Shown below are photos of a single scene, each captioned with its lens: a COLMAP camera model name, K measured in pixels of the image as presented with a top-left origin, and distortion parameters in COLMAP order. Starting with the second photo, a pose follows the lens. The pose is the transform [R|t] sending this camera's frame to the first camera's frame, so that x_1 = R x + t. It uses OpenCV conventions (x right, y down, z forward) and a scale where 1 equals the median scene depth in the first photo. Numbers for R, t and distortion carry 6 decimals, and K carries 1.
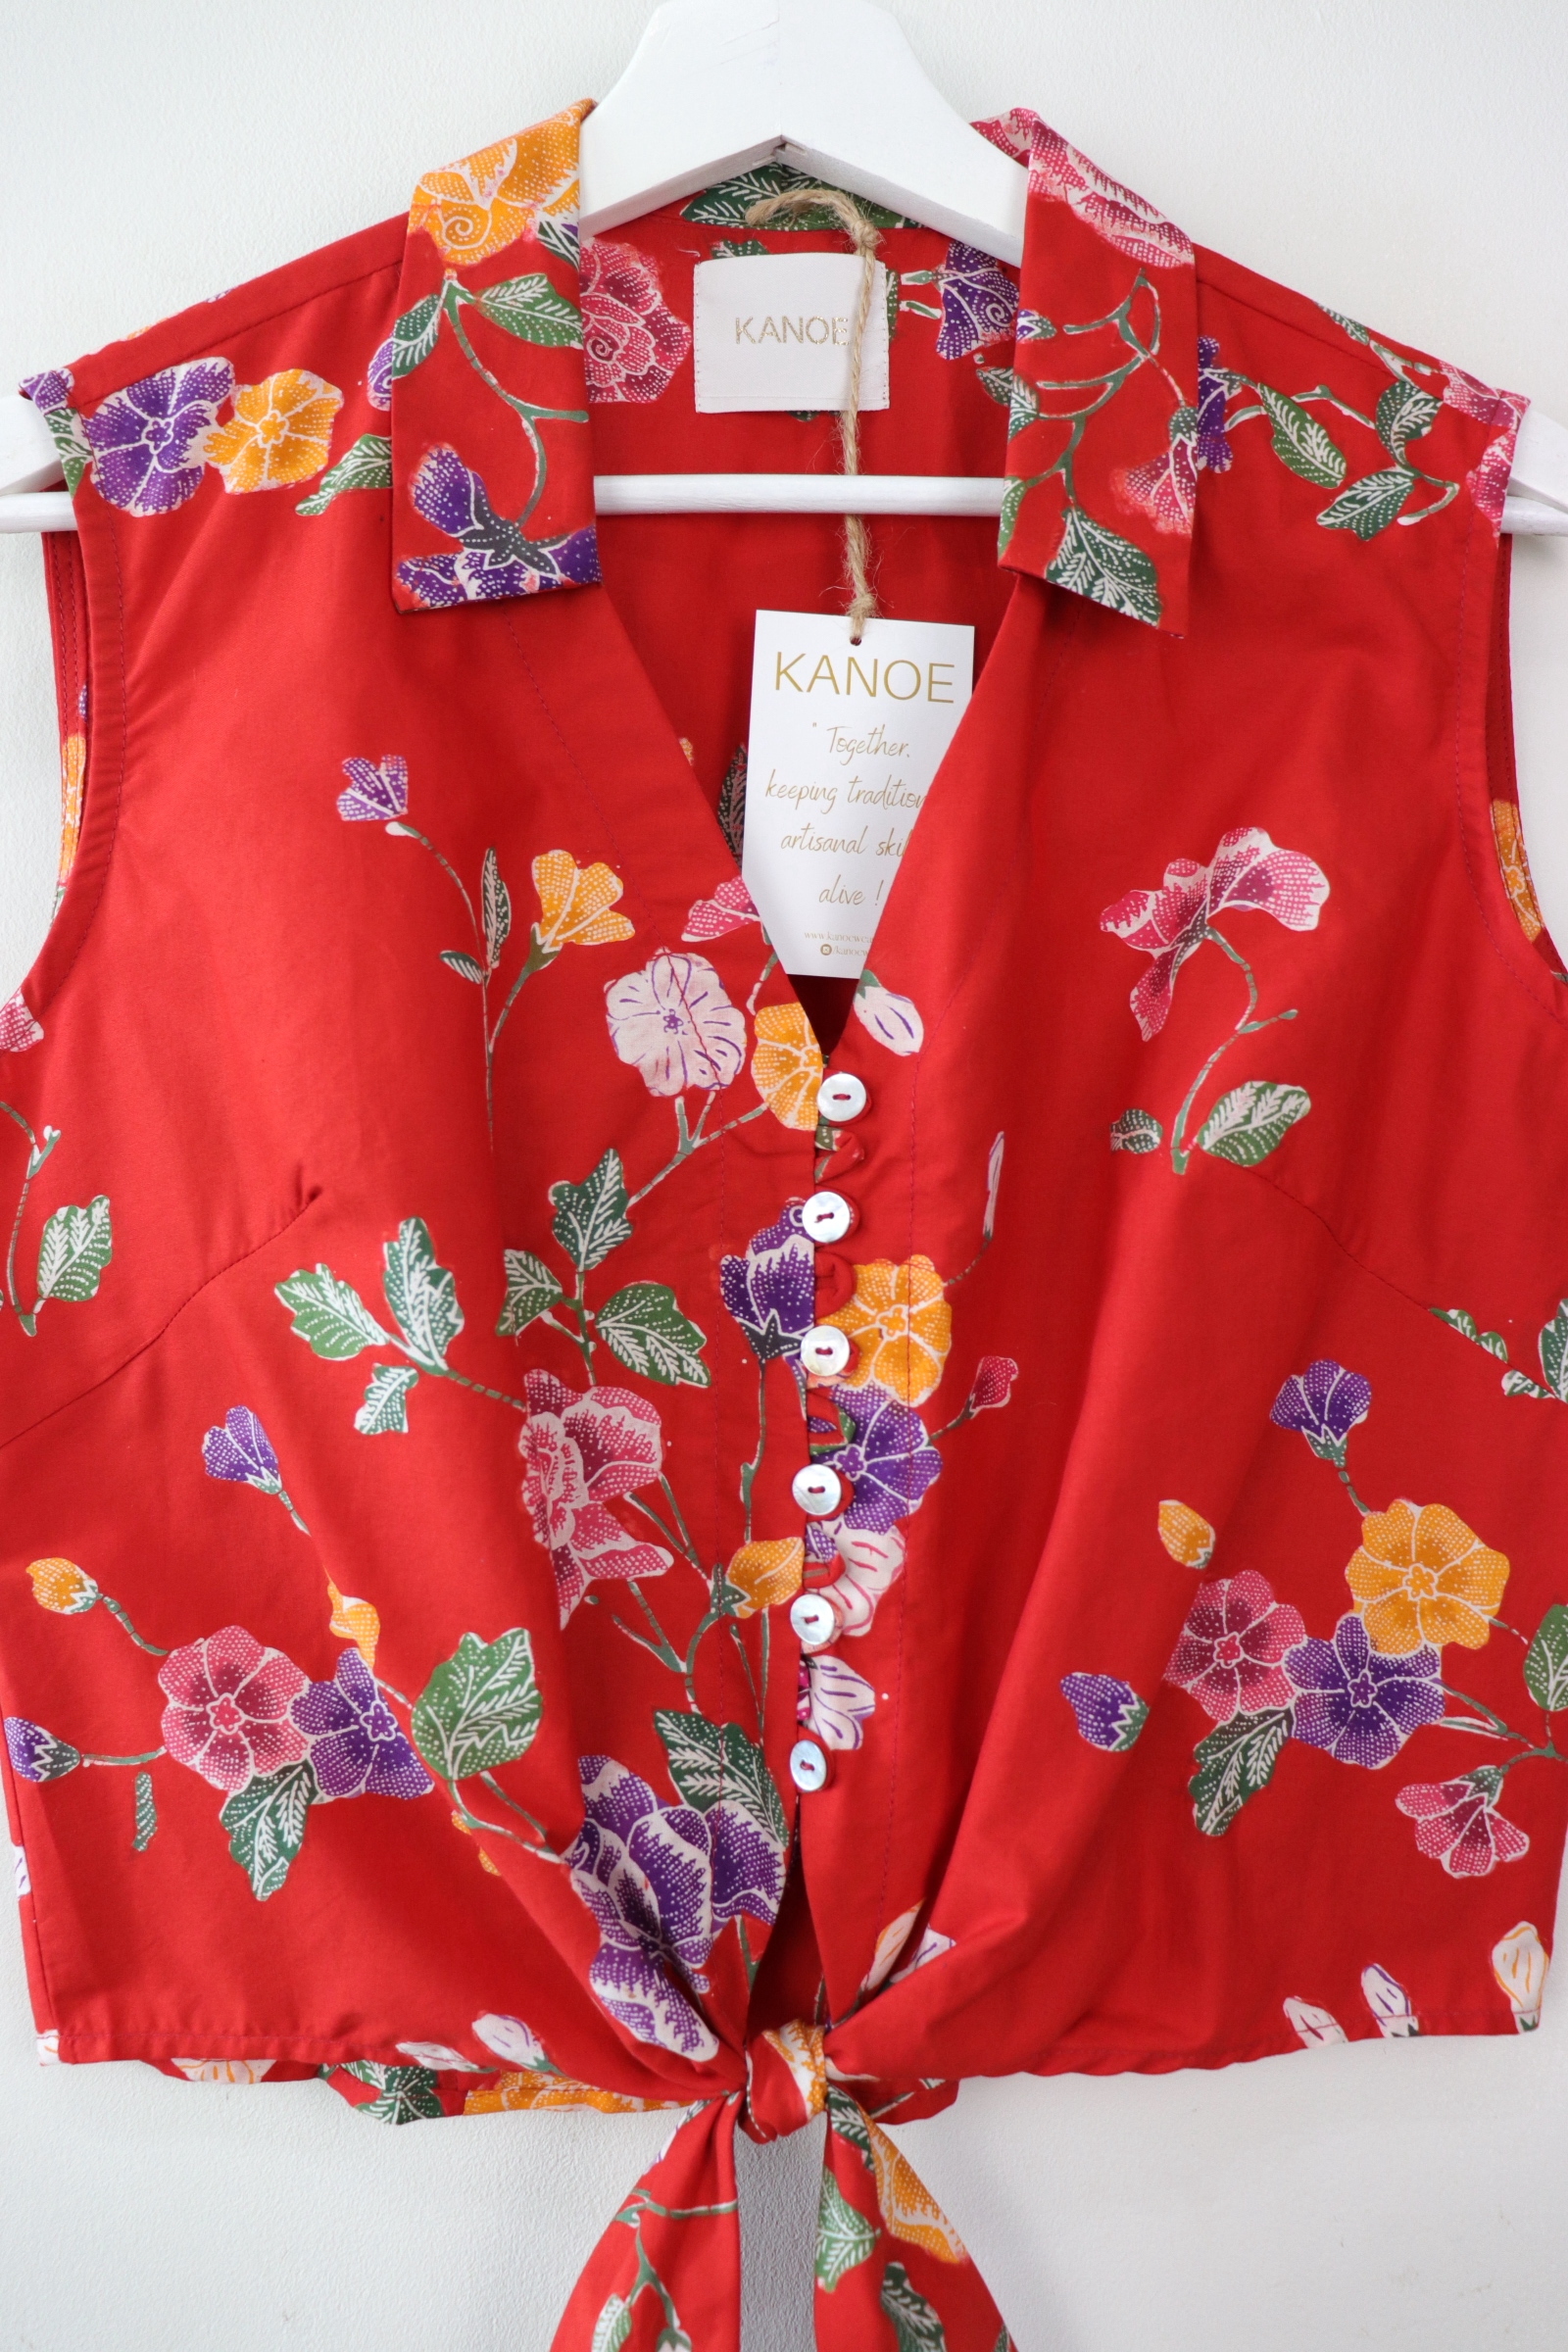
lens RADIAL K [[2011.4, 0, 806.2], [0, 2011.4, 1168.8], [0, 0, 1]] dist [-0.131604, 0.070596]
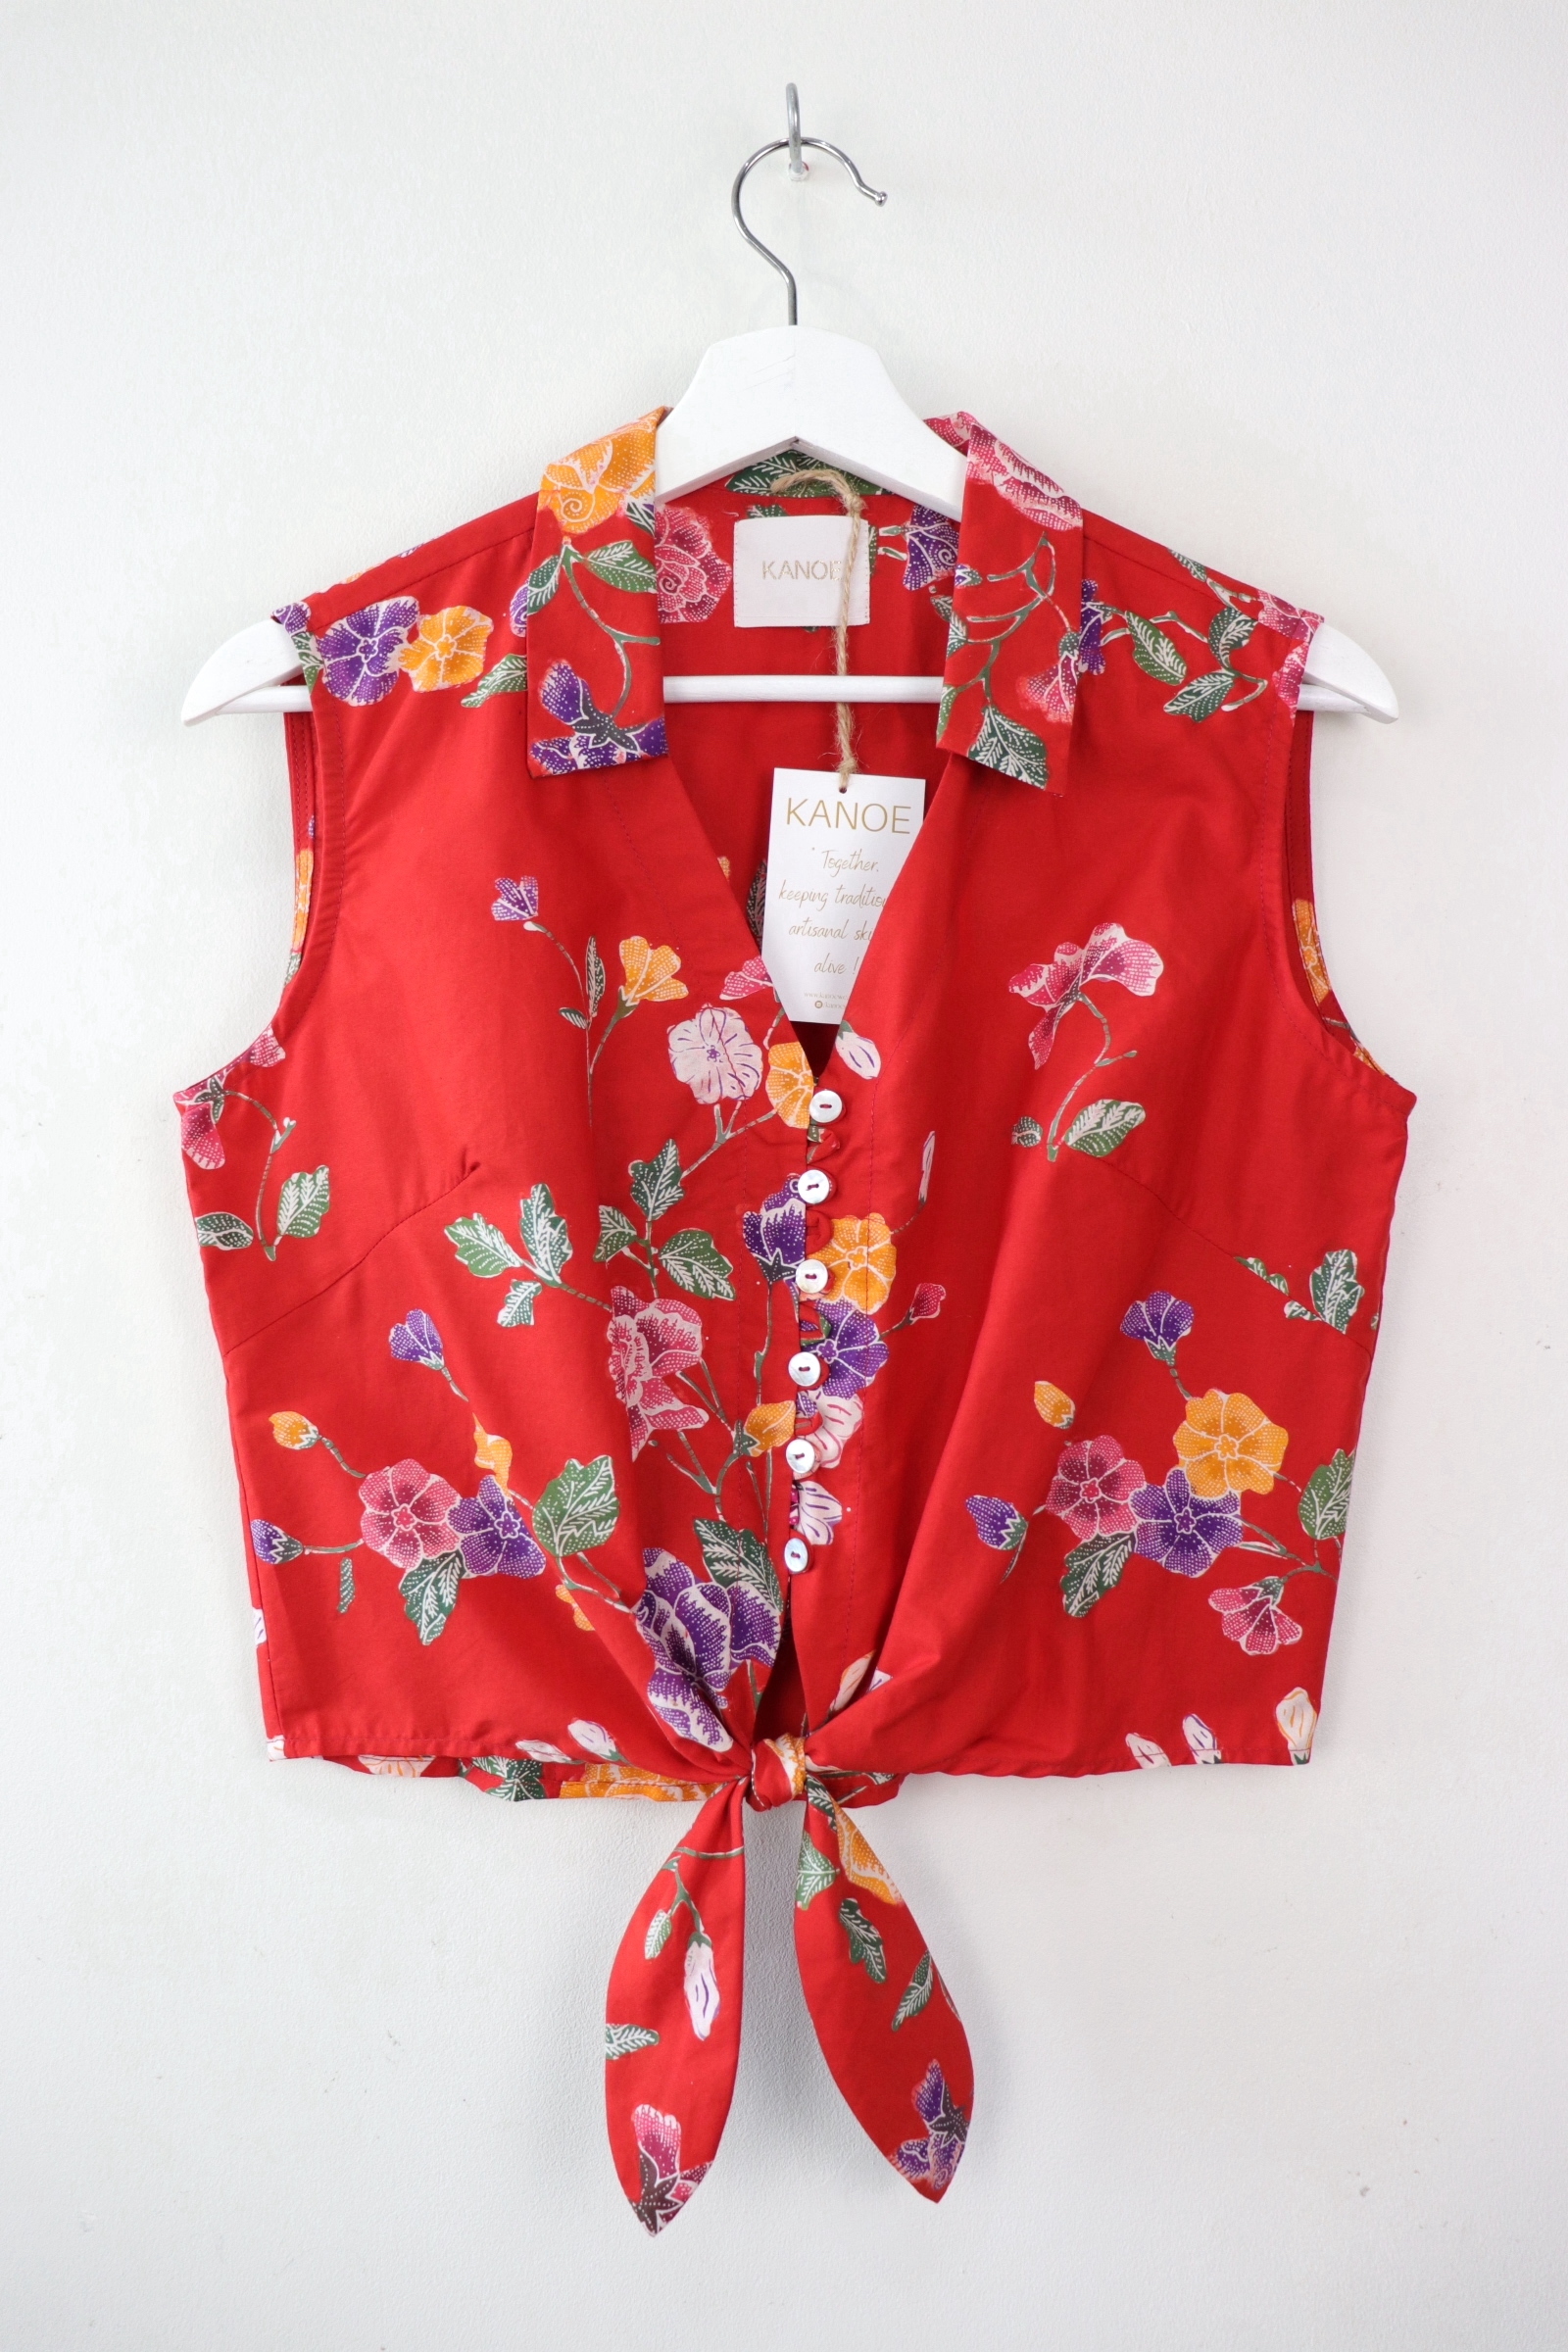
lens RADIAL K [[2011.4, 0, 803.5], [0, 2011.4, 1169.4], [0, 0, 1]] dist [-0.131604, 0.070596]
pose [[0.999475, 0.013968, -0.029222, 0.044589], [-0.013617, 0.999833, 0.012182, -0.006772], [0.029388, -0.011777, 0.999499, -0.478781]]
